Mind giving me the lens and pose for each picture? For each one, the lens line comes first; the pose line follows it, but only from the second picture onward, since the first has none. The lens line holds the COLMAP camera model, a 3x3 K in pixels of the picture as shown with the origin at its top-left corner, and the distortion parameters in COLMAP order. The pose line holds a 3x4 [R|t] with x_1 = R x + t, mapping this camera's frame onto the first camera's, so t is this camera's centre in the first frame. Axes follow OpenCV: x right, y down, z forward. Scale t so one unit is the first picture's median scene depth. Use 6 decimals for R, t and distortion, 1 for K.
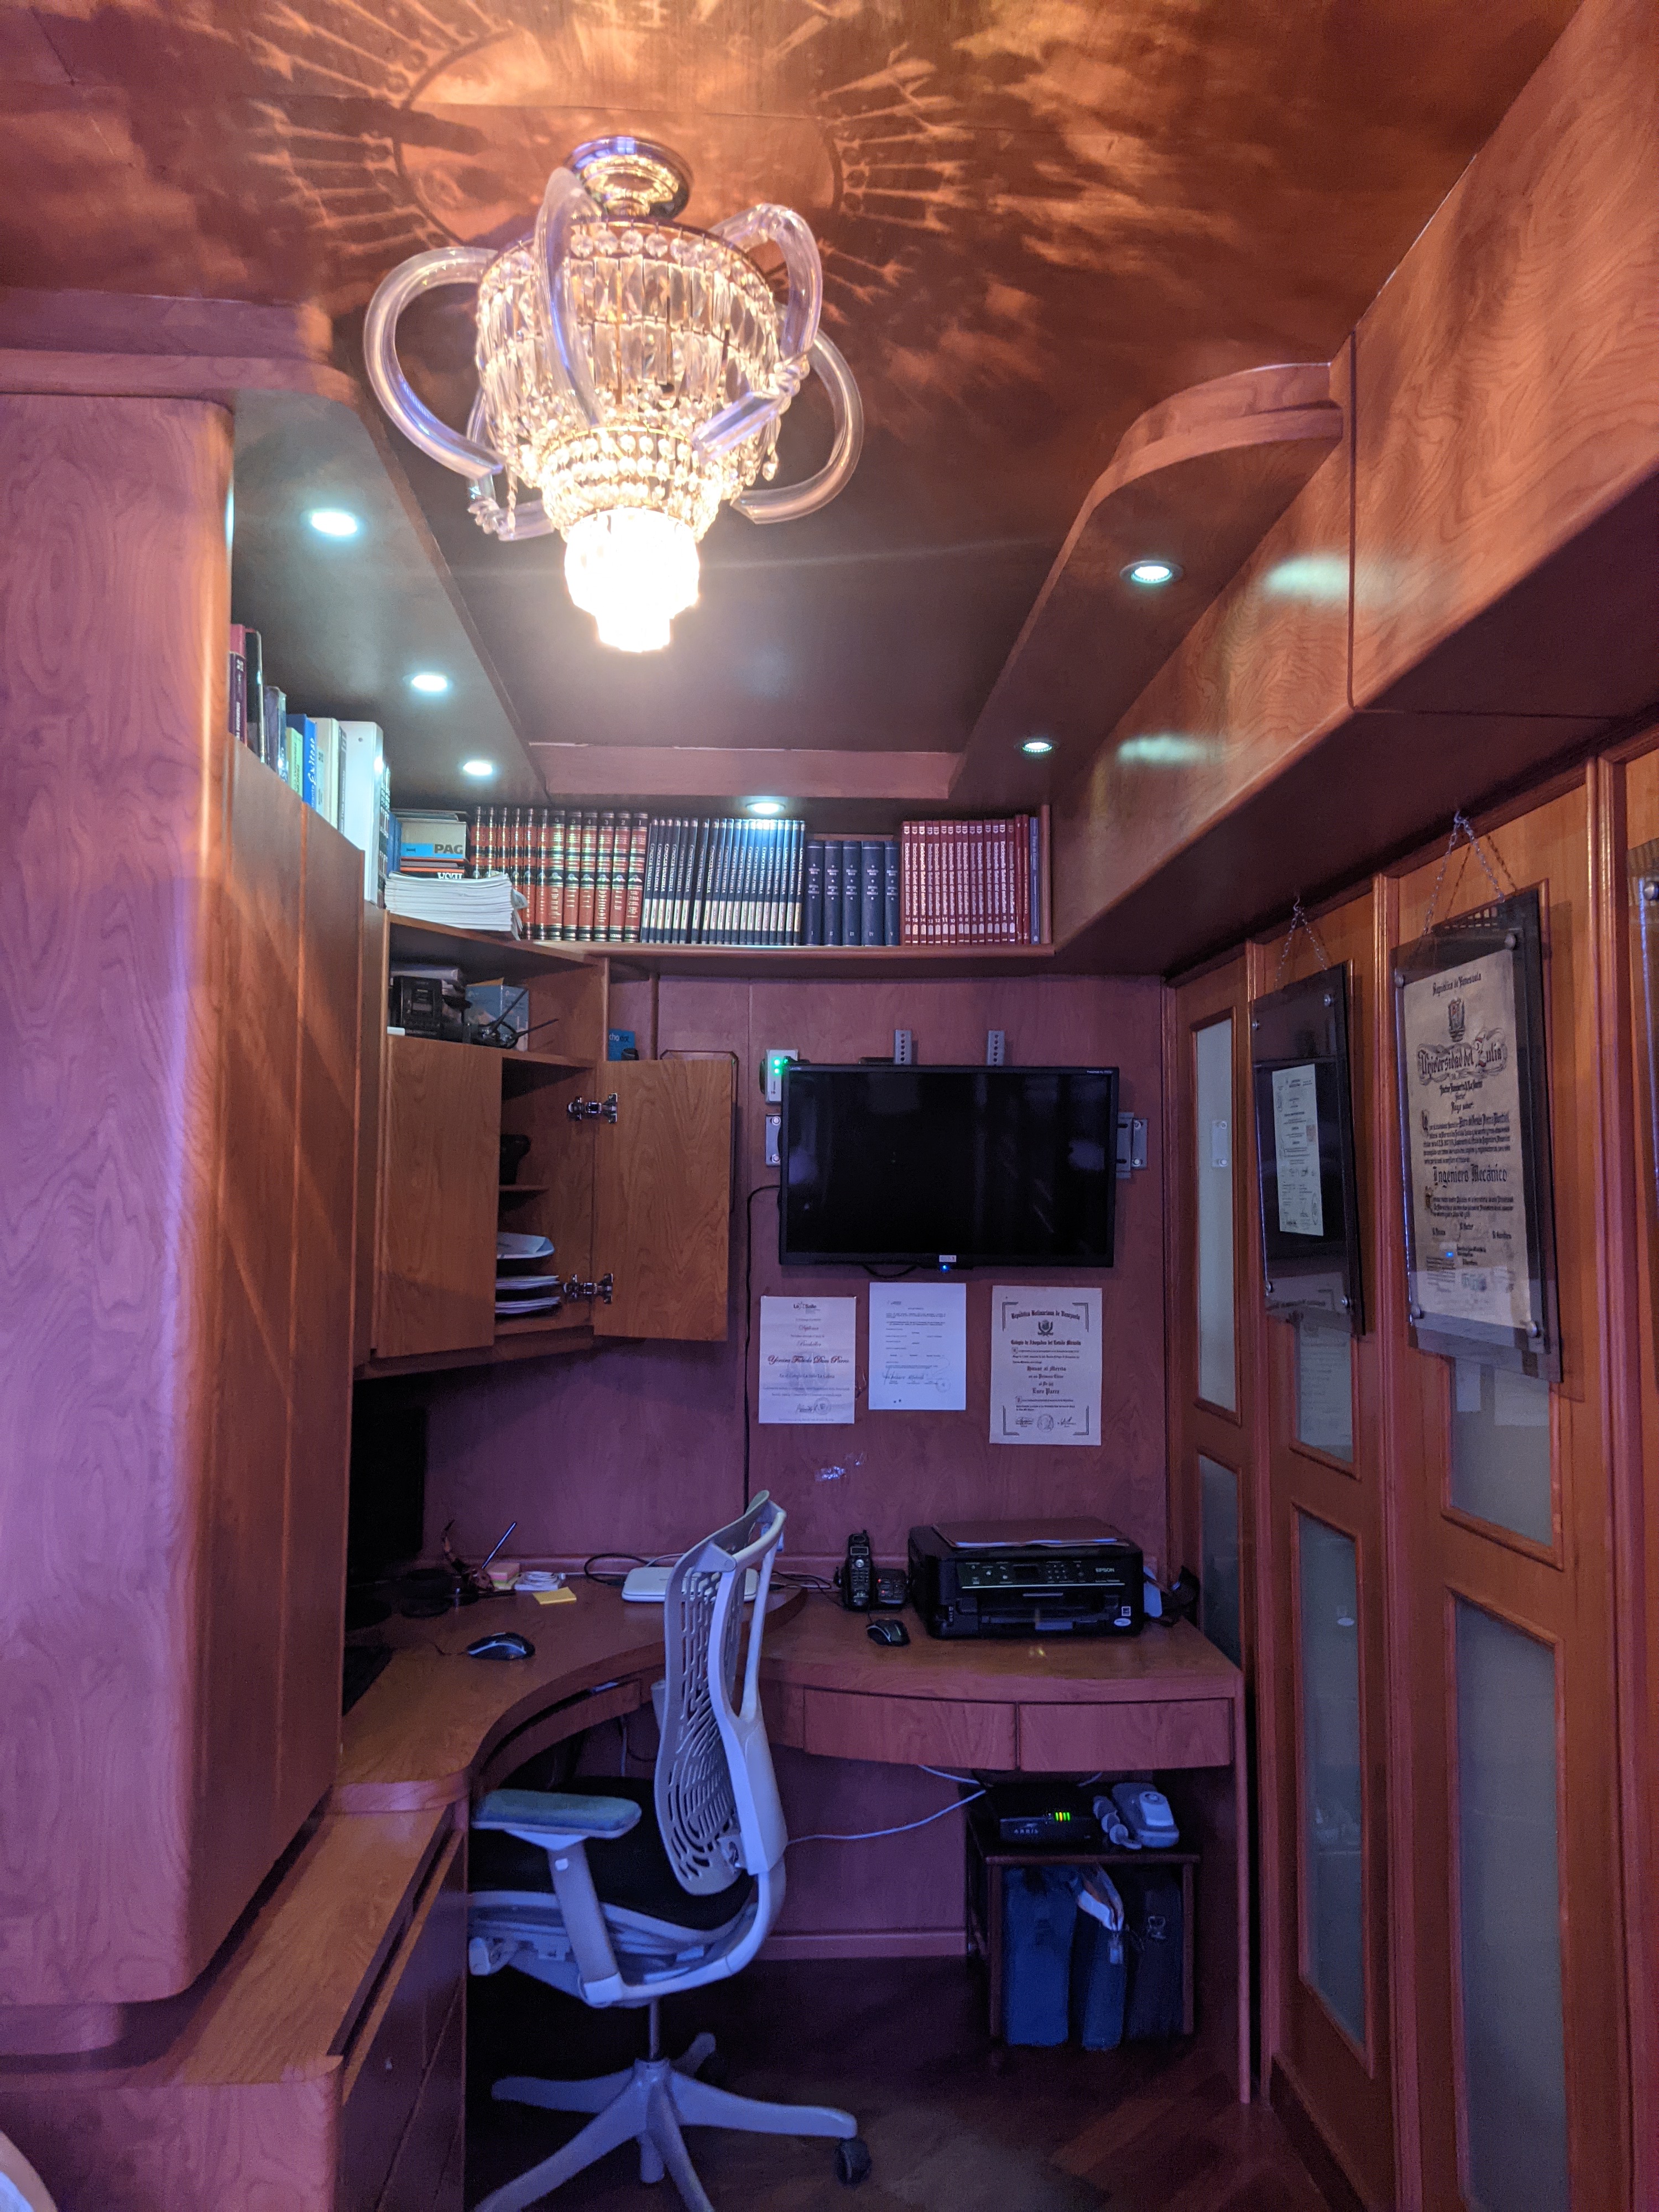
lens RADIAL K [[1660.1, 0, 829.5], [0, 1660.1, 1106.0], [0, 0, 1]] dist [0.156617, -0.277707]
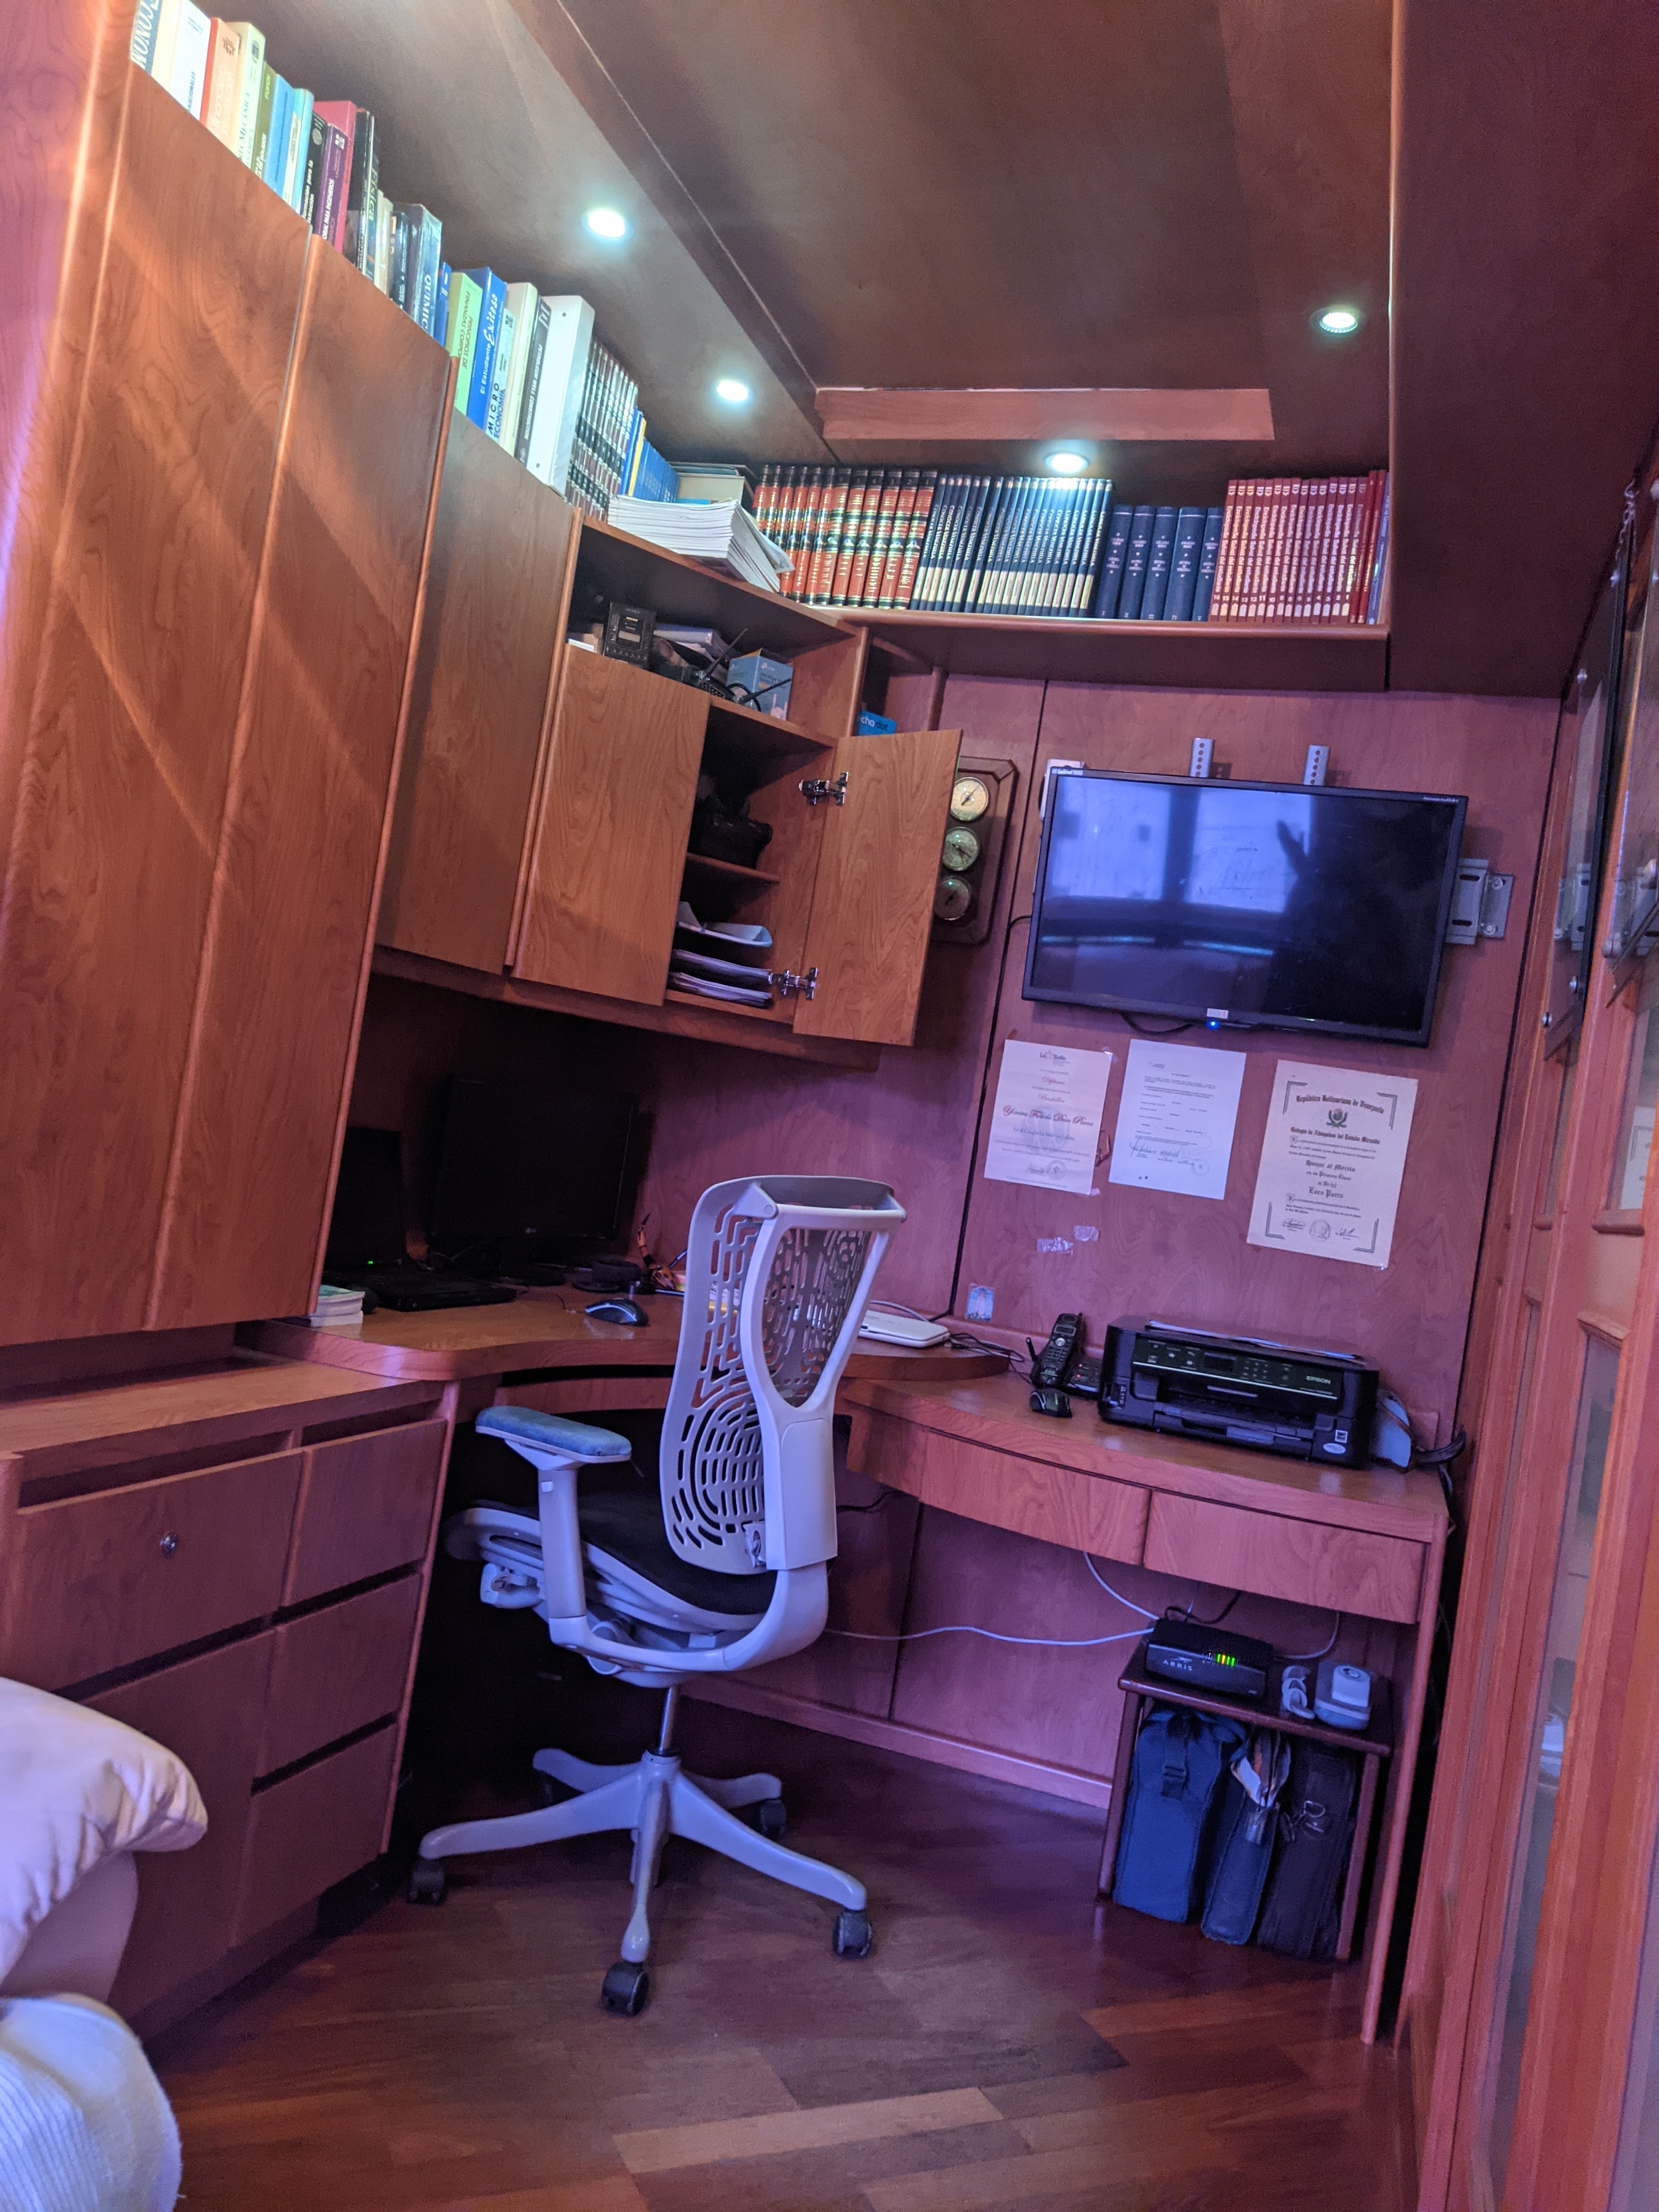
lens RADIAL K [[1669.2, 0, 829.5], [0, 1669.2, 1106.0], [0, 0, 1]] dist [0.084202, -0.095449]
pose [[0.921871, 0.130458, -0.364877, 0.211891], [-0.126506, 0.991354, 0.034827, 0.137512], [0.366266, 0.014053, 0.930404, 0.145302]]
